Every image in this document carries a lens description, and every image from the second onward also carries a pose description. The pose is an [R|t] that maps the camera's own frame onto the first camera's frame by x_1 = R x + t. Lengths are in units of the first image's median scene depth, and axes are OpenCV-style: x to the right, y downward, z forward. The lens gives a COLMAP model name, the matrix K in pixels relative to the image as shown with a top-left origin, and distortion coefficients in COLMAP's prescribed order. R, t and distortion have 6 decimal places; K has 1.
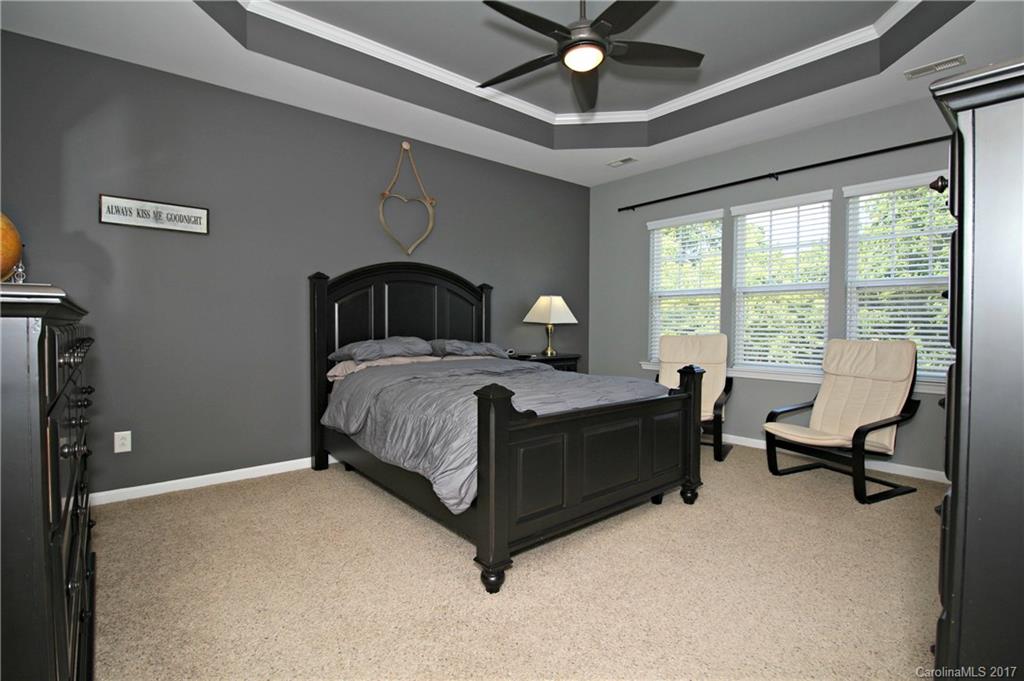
lens RADIAL K [[481.7, 0, 521.8], [0, 481.7, 339.1], [0, 0, 1]] dist [-0.001529, -0.000066]
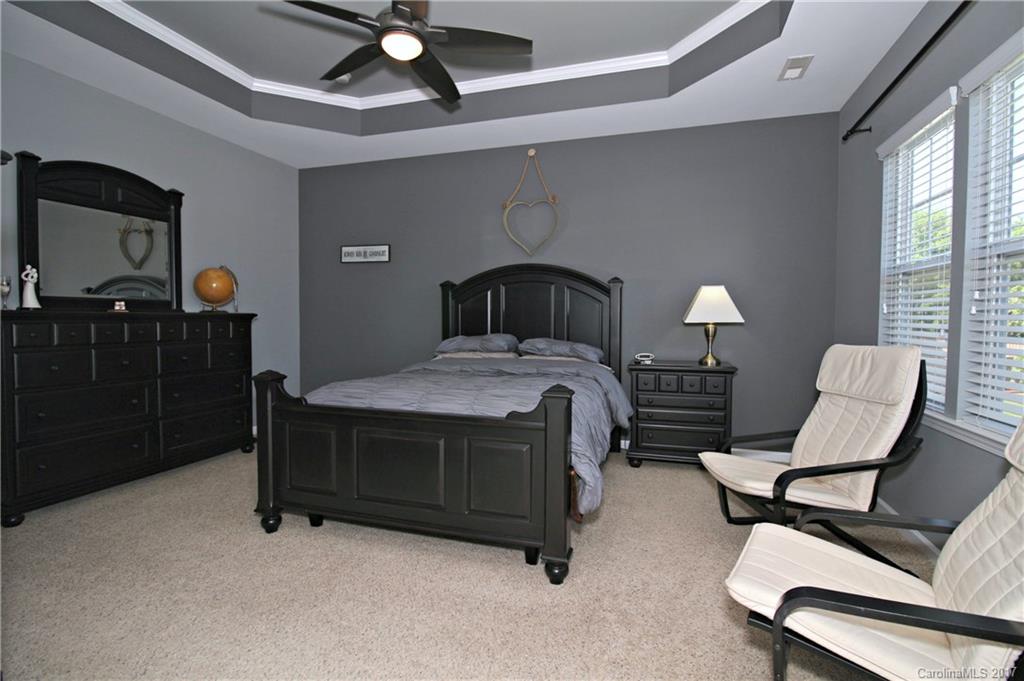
lens RADIAL K [[481.7, 0, 521.8], [0, 481.7, 339.1], [0, 0, 1]] dist [-0.001529, -0.000066]
pose [[0.519830, 0.031891, -0.853674, 0.686848], [-0.036683, 0.999214, 0.014991, -0.010369], [0.853482, 0.023523, 0.520592, 0.463201]]
